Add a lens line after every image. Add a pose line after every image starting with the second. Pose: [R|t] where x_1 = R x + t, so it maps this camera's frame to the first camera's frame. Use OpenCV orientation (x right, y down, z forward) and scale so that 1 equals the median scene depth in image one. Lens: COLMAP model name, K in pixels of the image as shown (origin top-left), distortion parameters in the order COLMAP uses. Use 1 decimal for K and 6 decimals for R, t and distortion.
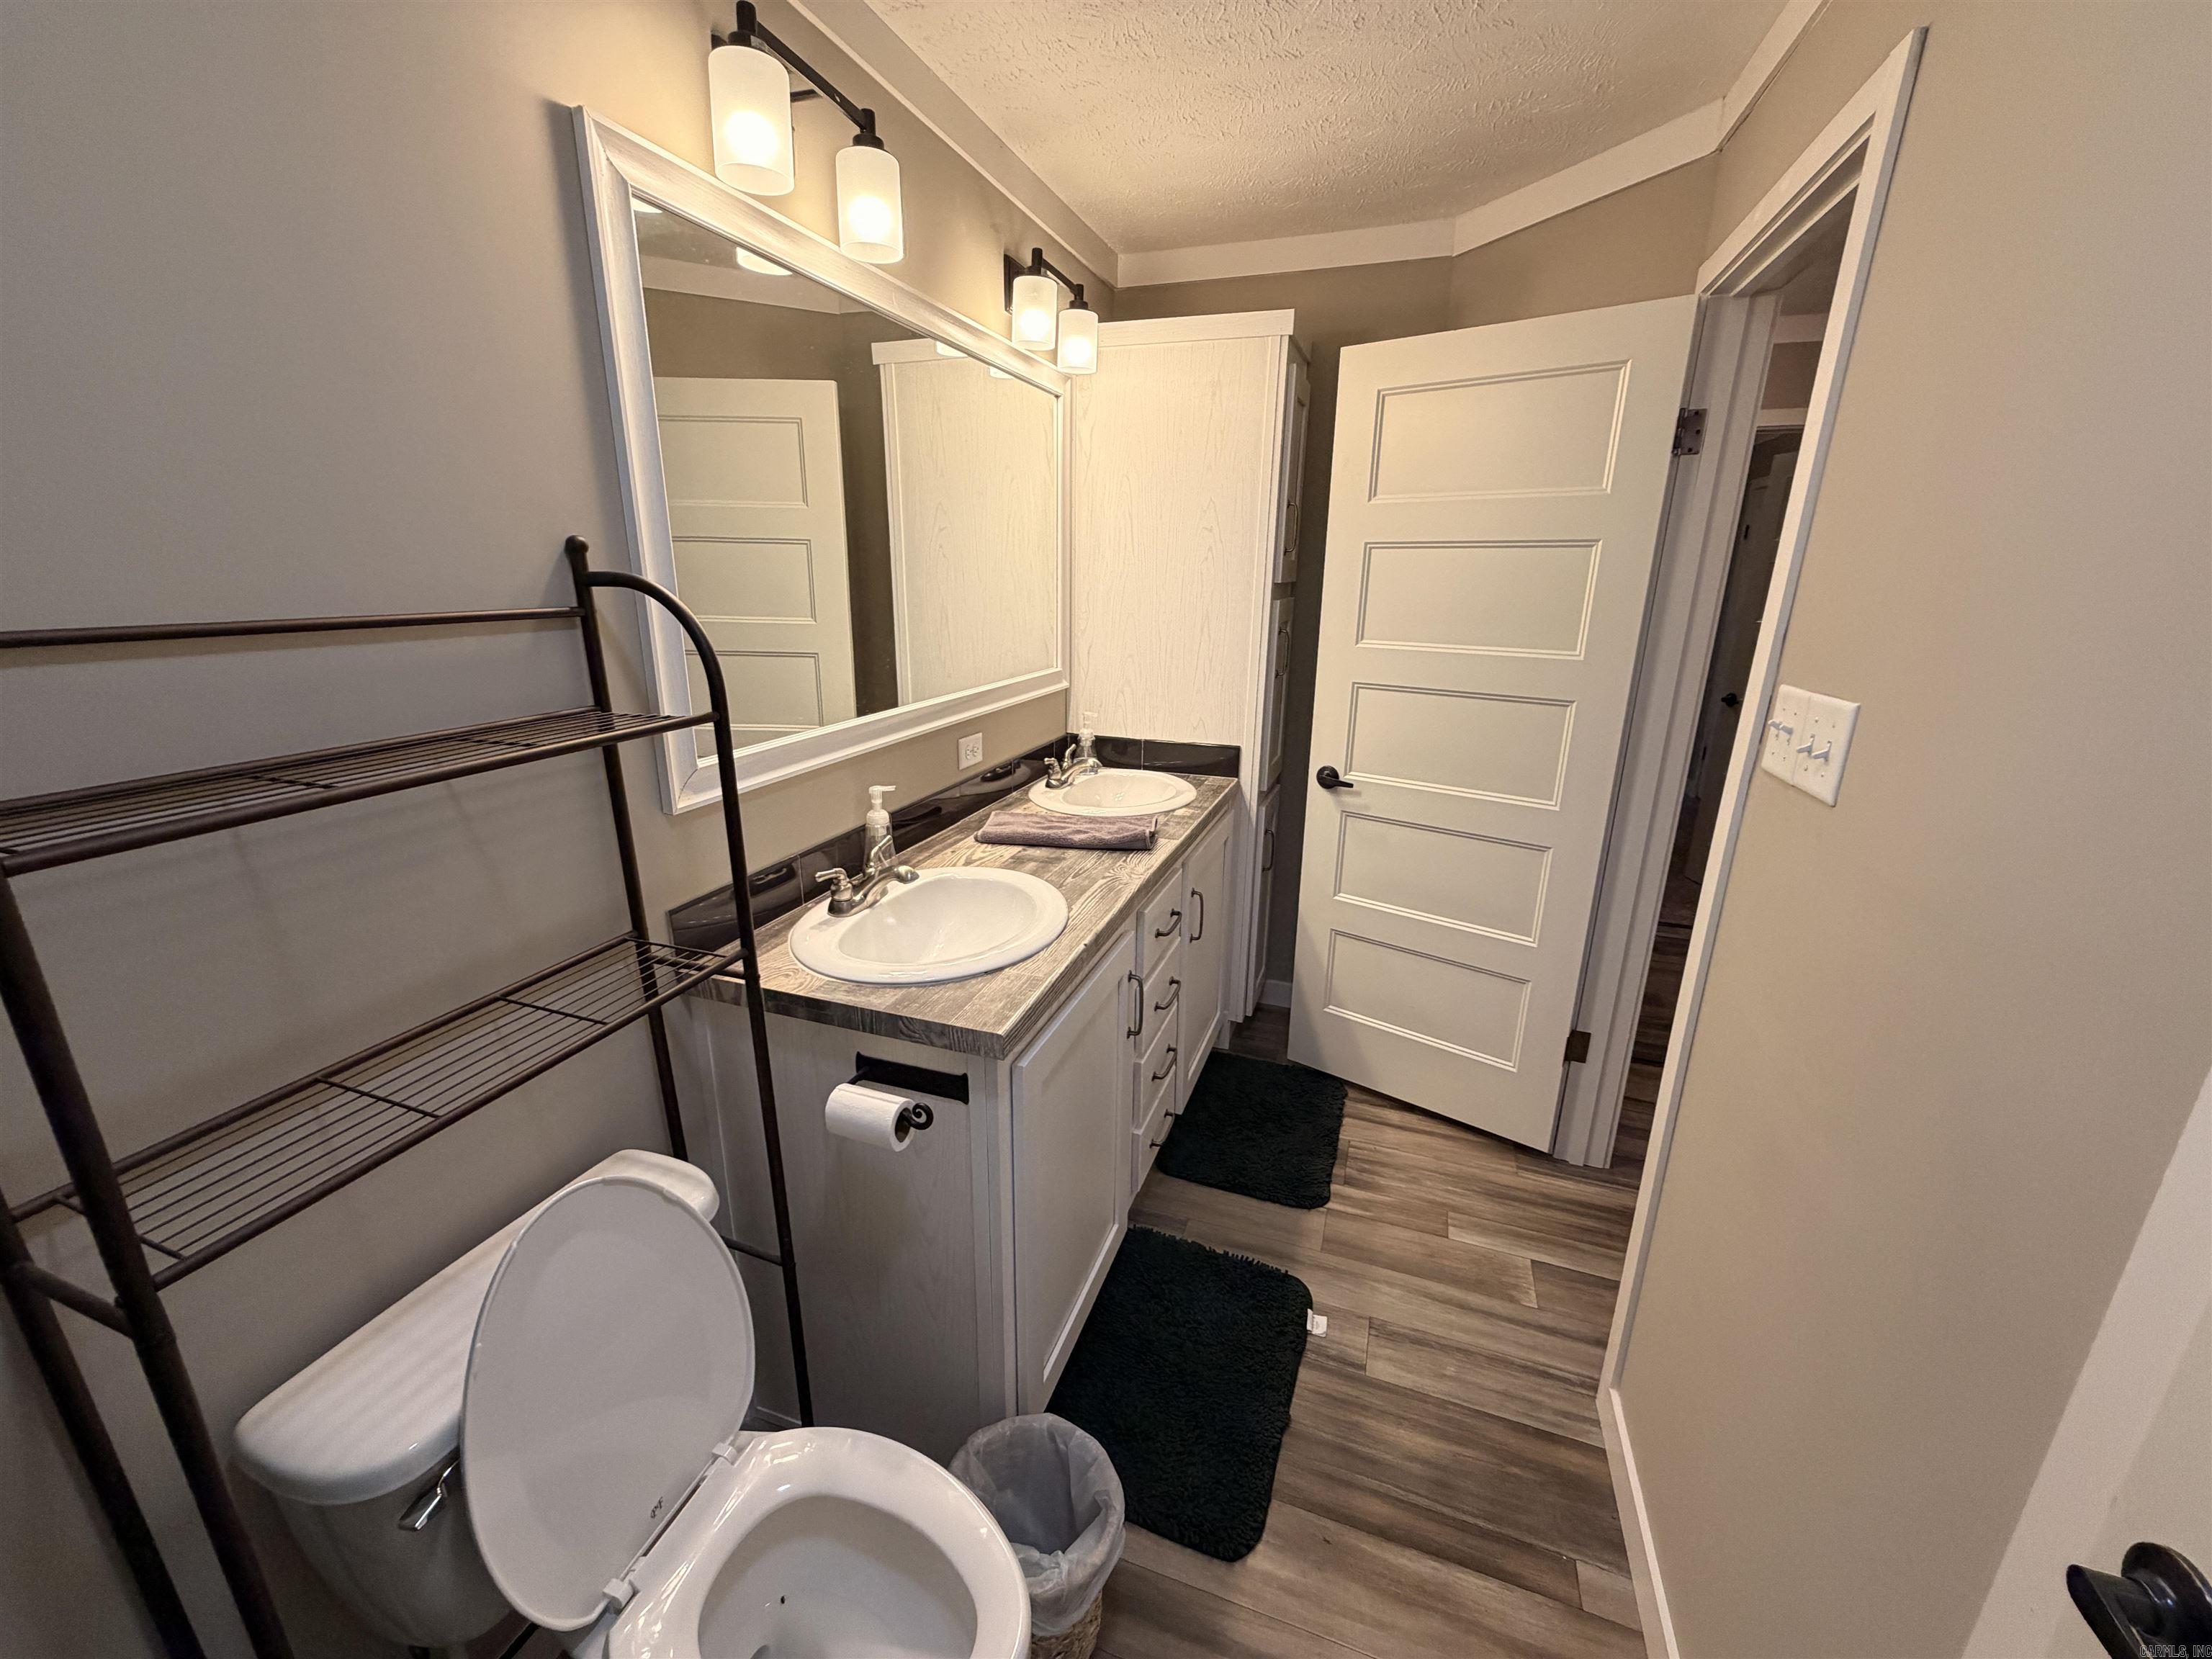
lens RADIAL K [[879.5, 0, 1099.3], [0, 879.5, 822.0], [0, 0, 1]] dist [0.001297, -0.000002]
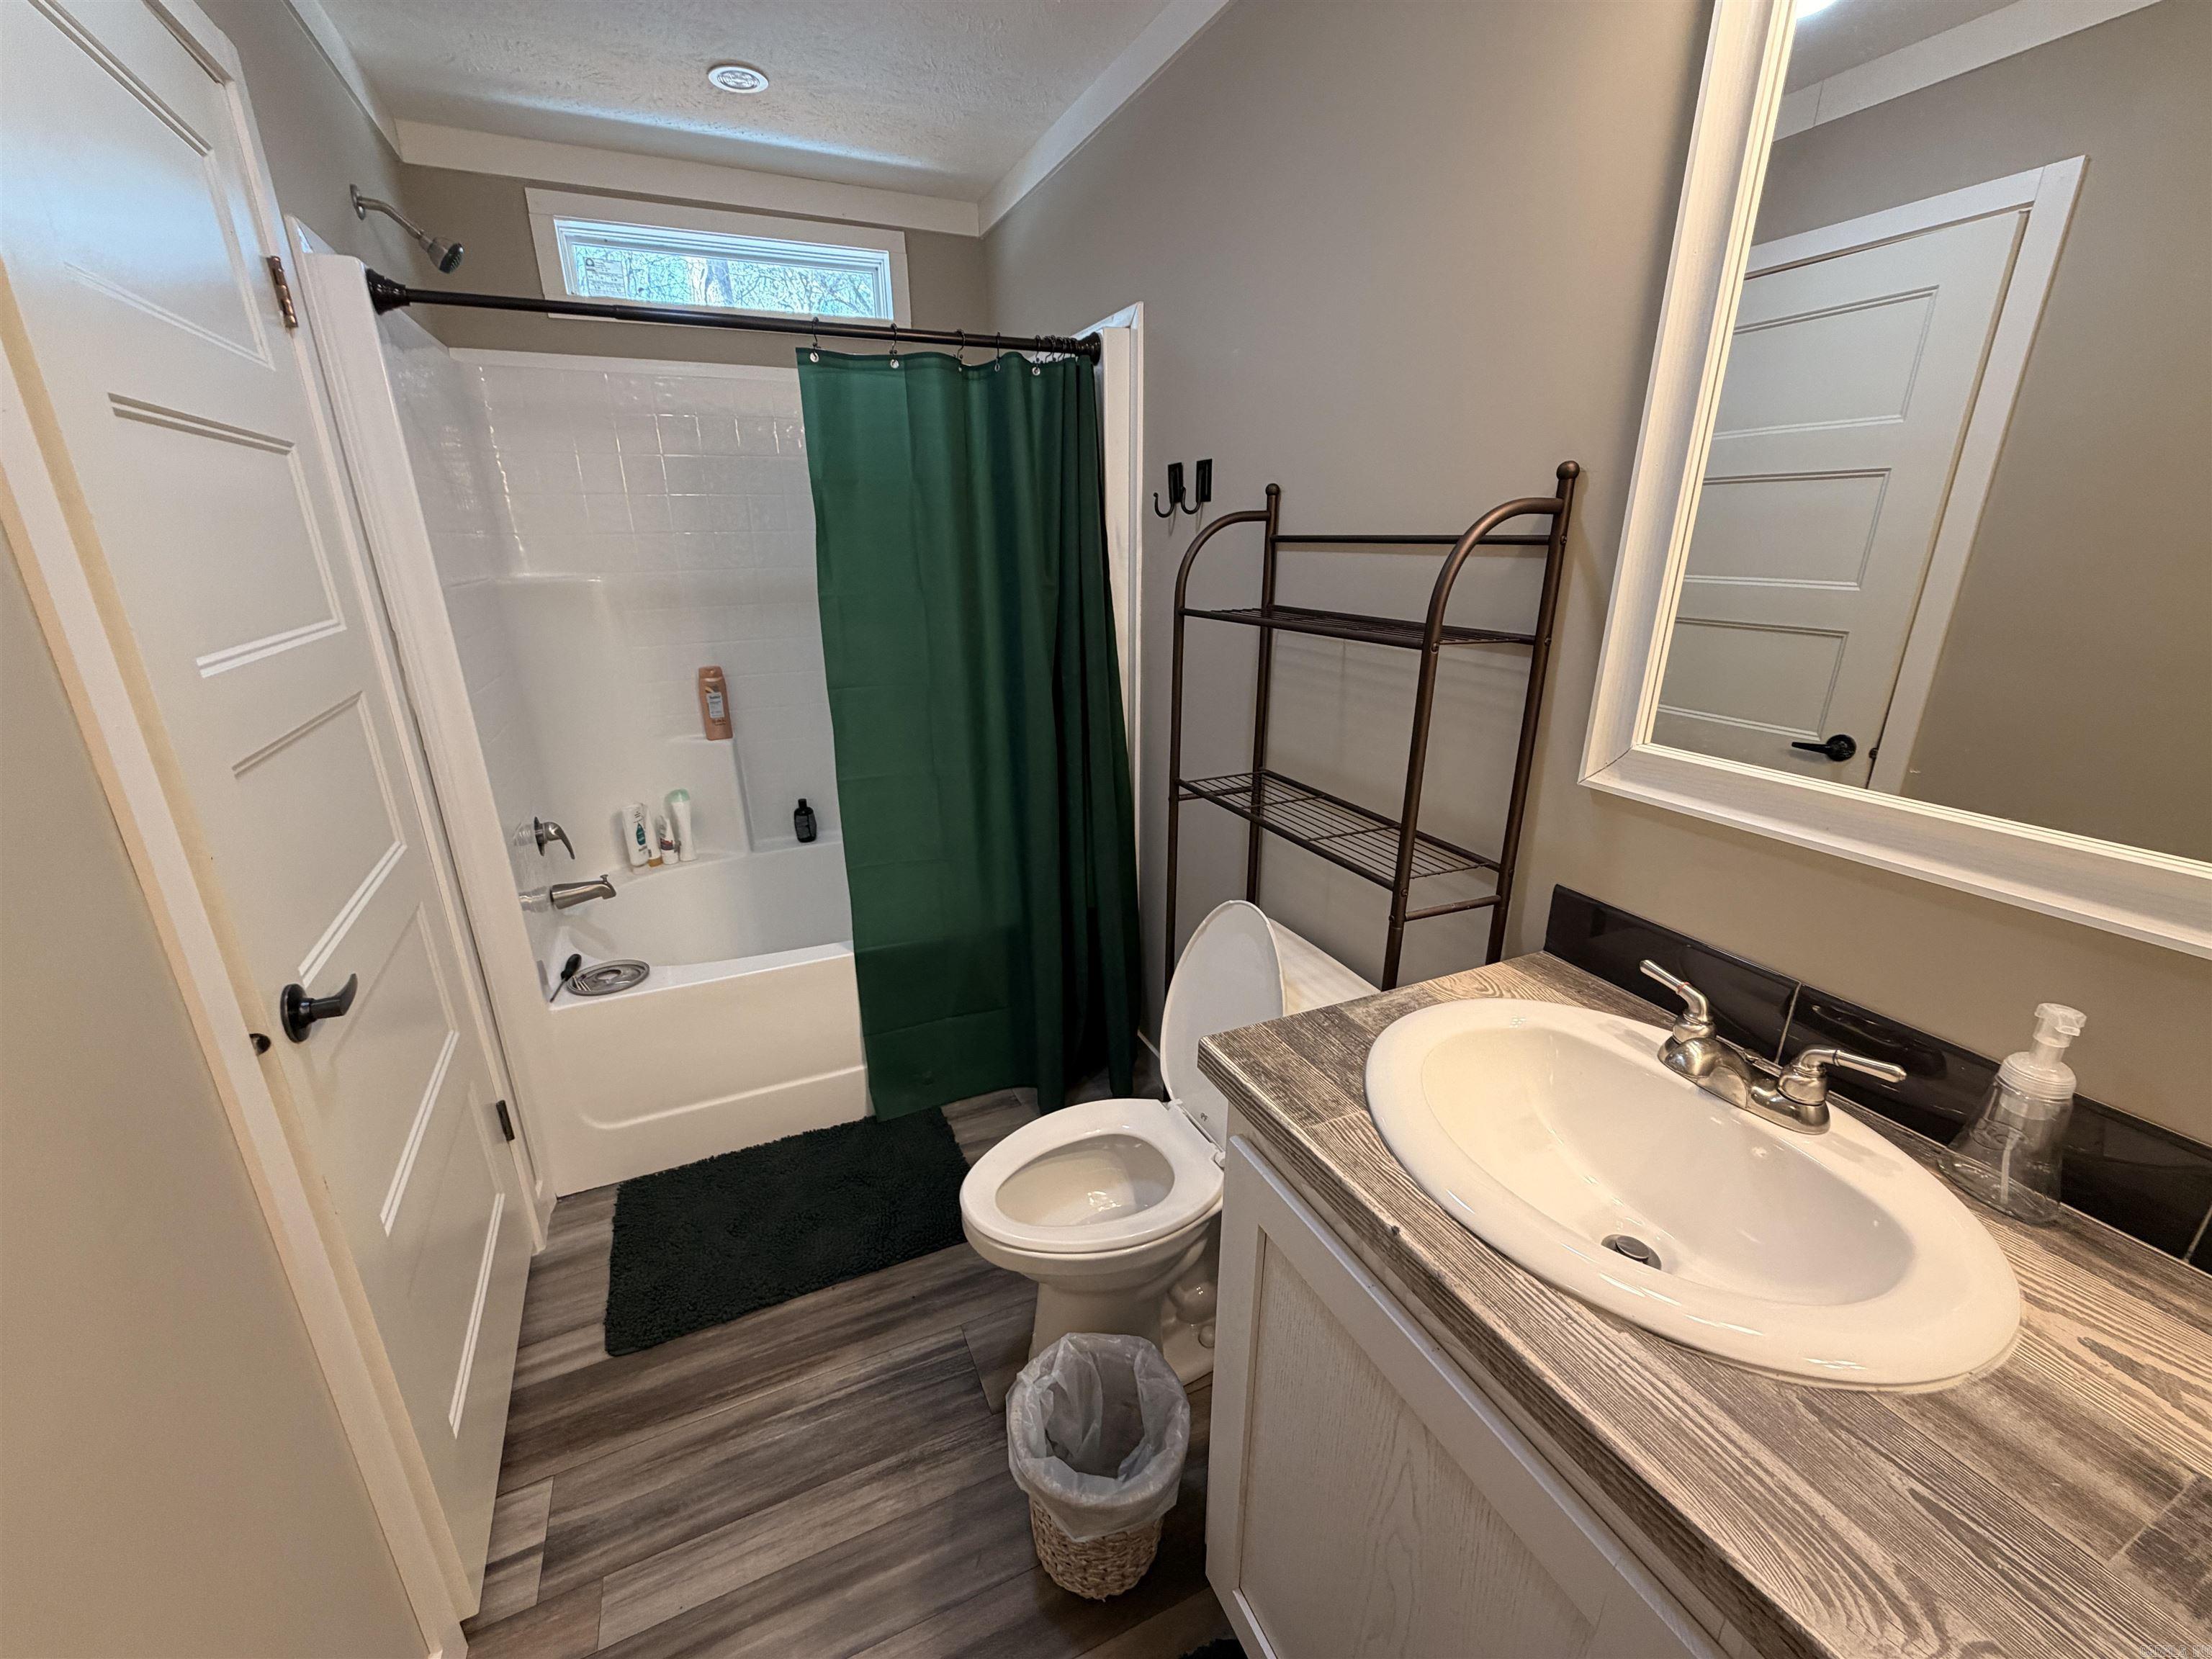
lens RADIAL K [[879.5, 0, 1087.4], [0, 879.5, 837.6], [0, 0, 1]] dist [0.001297, -0.000002]
pose [[-0.706779, 0.239051, -0.665821, 0.374976], [-0.193178, 0.840191, 0.506717, -0.262818], [0.680548, 0.486759, -0.547650, 0.985604]]
